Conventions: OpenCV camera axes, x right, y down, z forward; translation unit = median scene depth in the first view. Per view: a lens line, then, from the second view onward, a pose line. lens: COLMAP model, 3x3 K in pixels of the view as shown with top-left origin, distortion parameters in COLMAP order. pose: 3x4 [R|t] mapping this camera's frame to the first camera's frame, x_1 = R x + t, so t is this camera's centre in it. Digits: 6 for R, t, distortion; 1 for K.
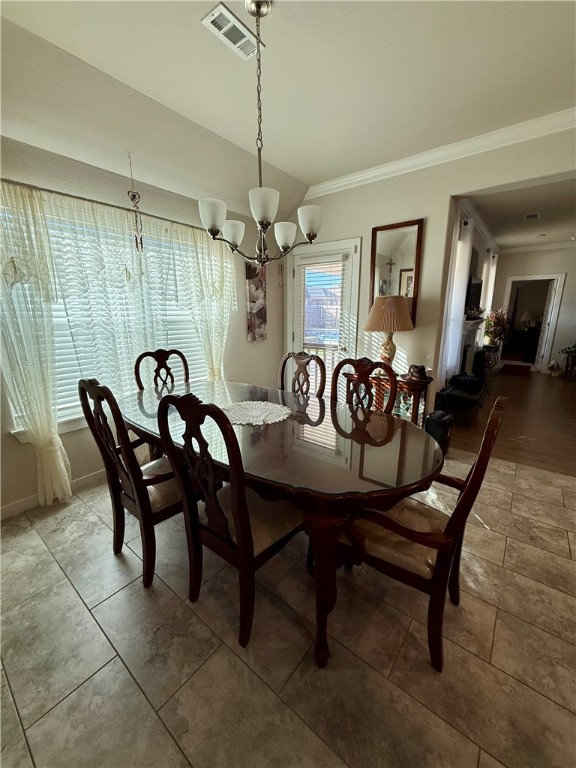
lens RADIAL K [[305.3, 0, 290.0], [0, 305.3, 383.0], [0, 0, 1]] dist [-0.002925, 0.000129]
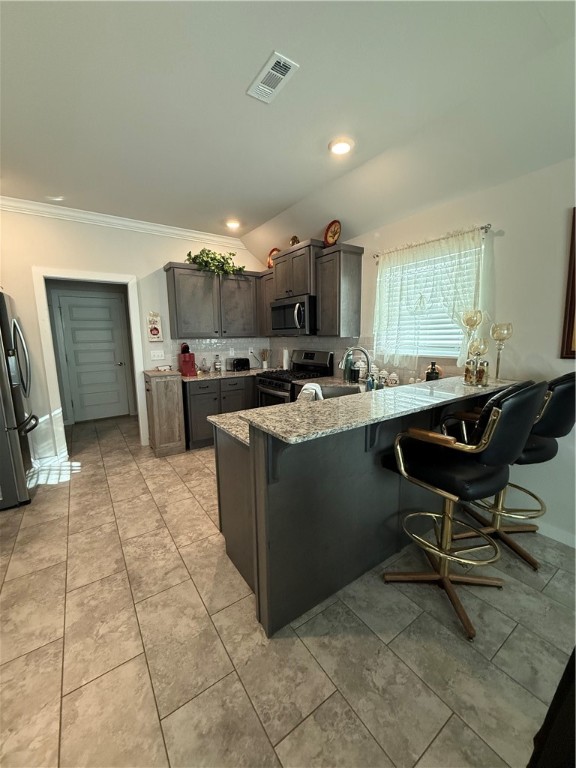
lens RADIAL K [[305.3, 0, 287.8], [0, 305.3, 382.8], [0, 0, 1]] dist [-0.002925, 0.000129]
pose [[-0.954912, -0.031522, 0.295212, 0.430819], [0.081970, 0.927704, 0.364206, -0.188027], [-0.285350, 0.371983, -0.883292, 0.762450]]
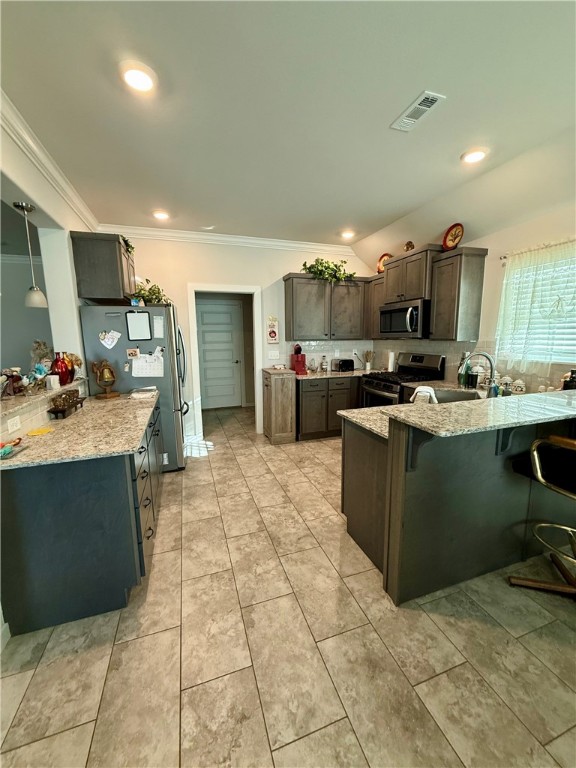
lens RADIAL K [[305.3, 0, 287.6], [0, 305.3, 382.9], [0, 0, 1]] dist [-0.002925, 0.000129]
pose [[-0.838223, -0.072386, 0.540503, 0.493602], [0.135780, 0.932233, 0.335418, -0.238494], [-0.528154, 0.354545, -0.771590, 0.902797]]
